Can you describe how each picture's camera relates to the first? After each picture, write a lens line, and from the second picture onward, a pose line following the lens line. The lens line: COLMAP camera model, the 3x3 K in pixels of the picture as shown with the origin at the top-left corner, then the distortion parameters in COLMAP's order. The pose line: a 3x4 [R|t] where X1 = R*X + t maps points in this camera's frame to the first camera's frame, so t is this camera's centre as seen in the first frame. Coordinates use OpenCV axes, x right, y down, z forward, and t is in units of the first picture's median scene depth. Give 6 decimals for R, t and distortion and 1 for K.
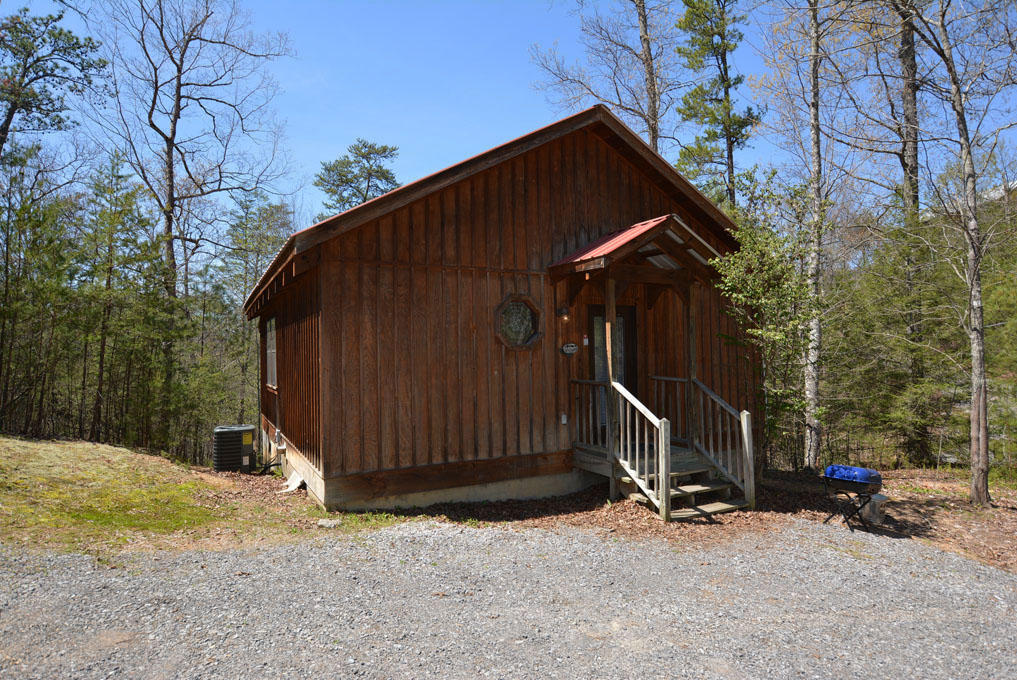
lens RADIAL K [[556.3, 0, 508.2], [0, 556.3, 342.9], [0, 0, 1]] dist [-0.021801, 0.001960]
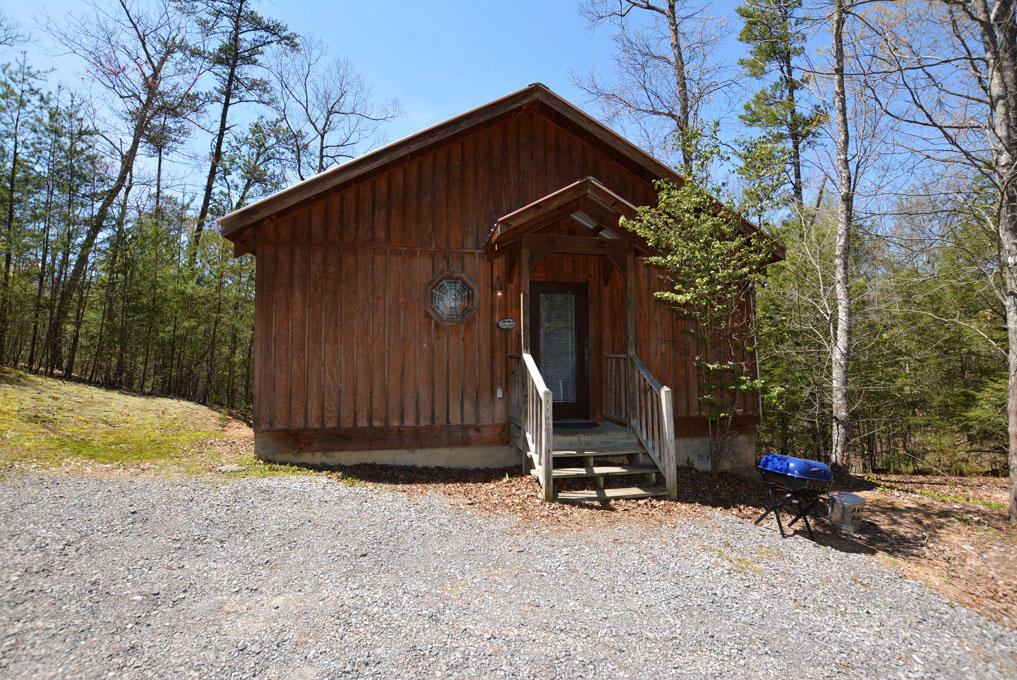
lens RADIAL K [[448.0, 0, 508.8], [0, 448.0, 343.2], [0, 0, 1]] dist [-0.036501, 0.006140]
pose [[0.956434, -0.000340, -0.291947, 0.380428], [-0.004005, 0.999890, -0.014284, 0.061442], [0.291920, 0.014830, 0.956328, 0.232275]]
